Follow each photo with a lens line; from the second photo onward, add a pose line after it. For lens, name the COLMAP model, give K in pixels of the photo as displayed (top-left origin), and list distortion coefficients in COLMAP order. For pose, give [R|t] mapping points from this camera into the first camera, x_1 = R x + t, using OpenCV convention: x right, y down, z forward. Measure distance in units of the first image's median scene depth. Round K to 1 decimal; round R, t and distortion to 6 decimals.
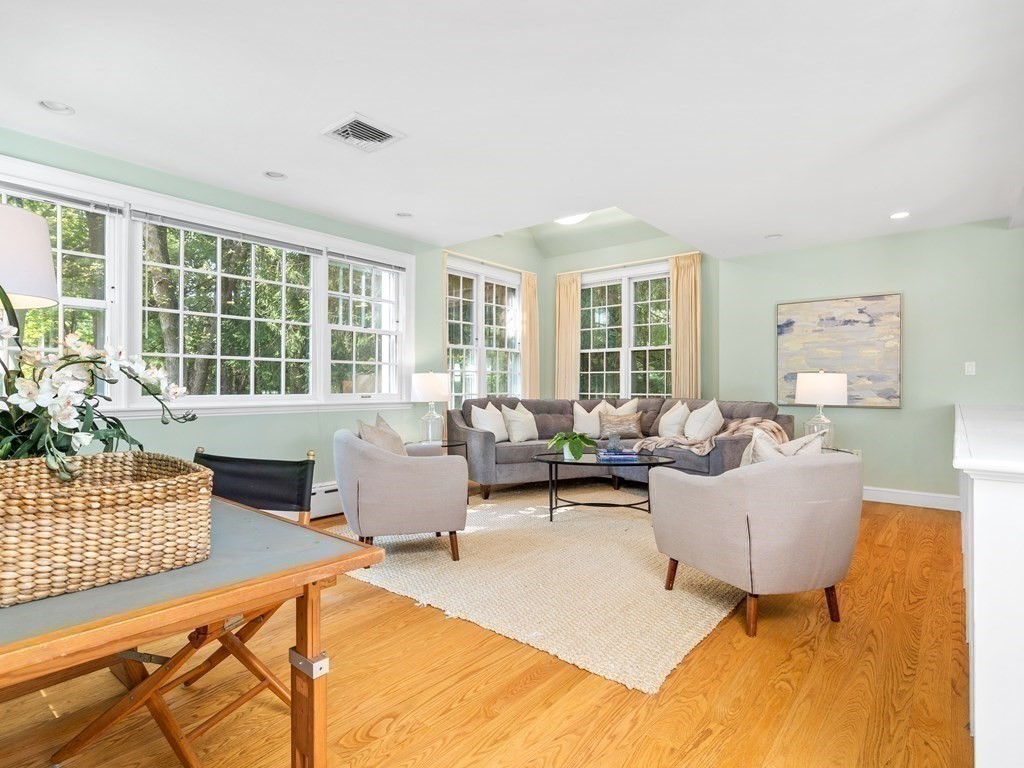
lens RADIAL K [[498.4, 0, 510.6], [0, 498.4, 386.7], [0, 0, 1]] dist [0.003647, 0.000405]
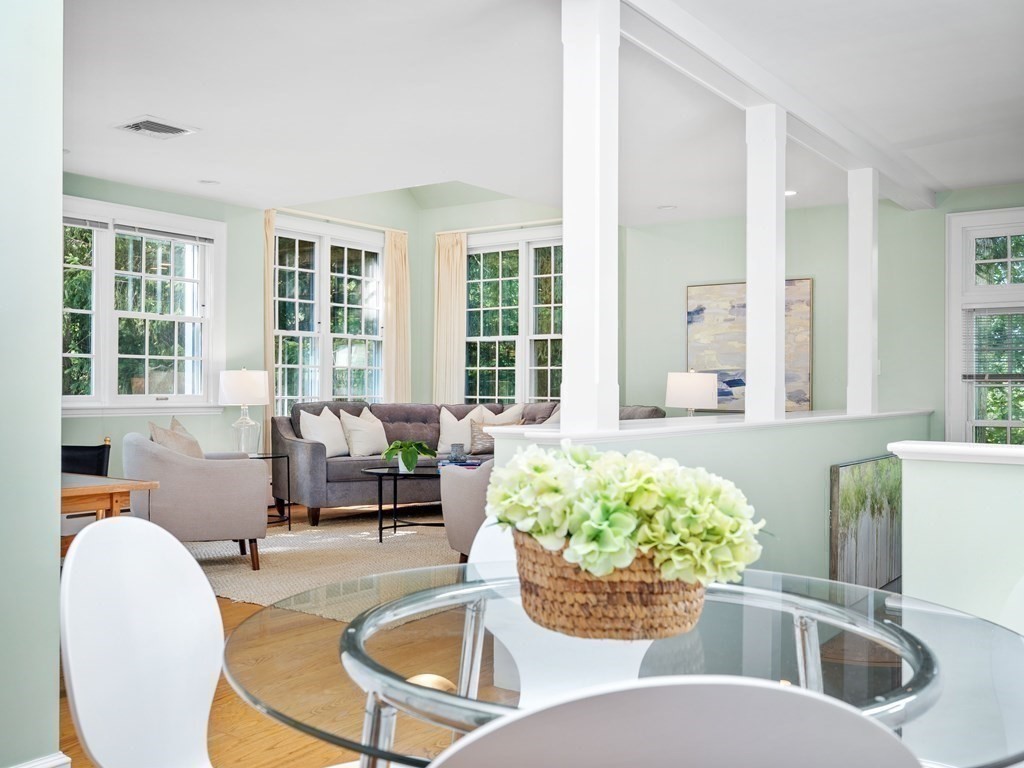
lens RADIAL K [[892.5, 0, 512.1], [0, 892.5, 383.4], [0, 0, 1]] dist [0.018647, 0.008281]
pose [[0.996967, 0.002590, 0.077787, 0.142040], [-0.002210, 0.999985, -0.004972, 0.000454], [-0.077799, 0.004785, 0.996958, -0.429814]]
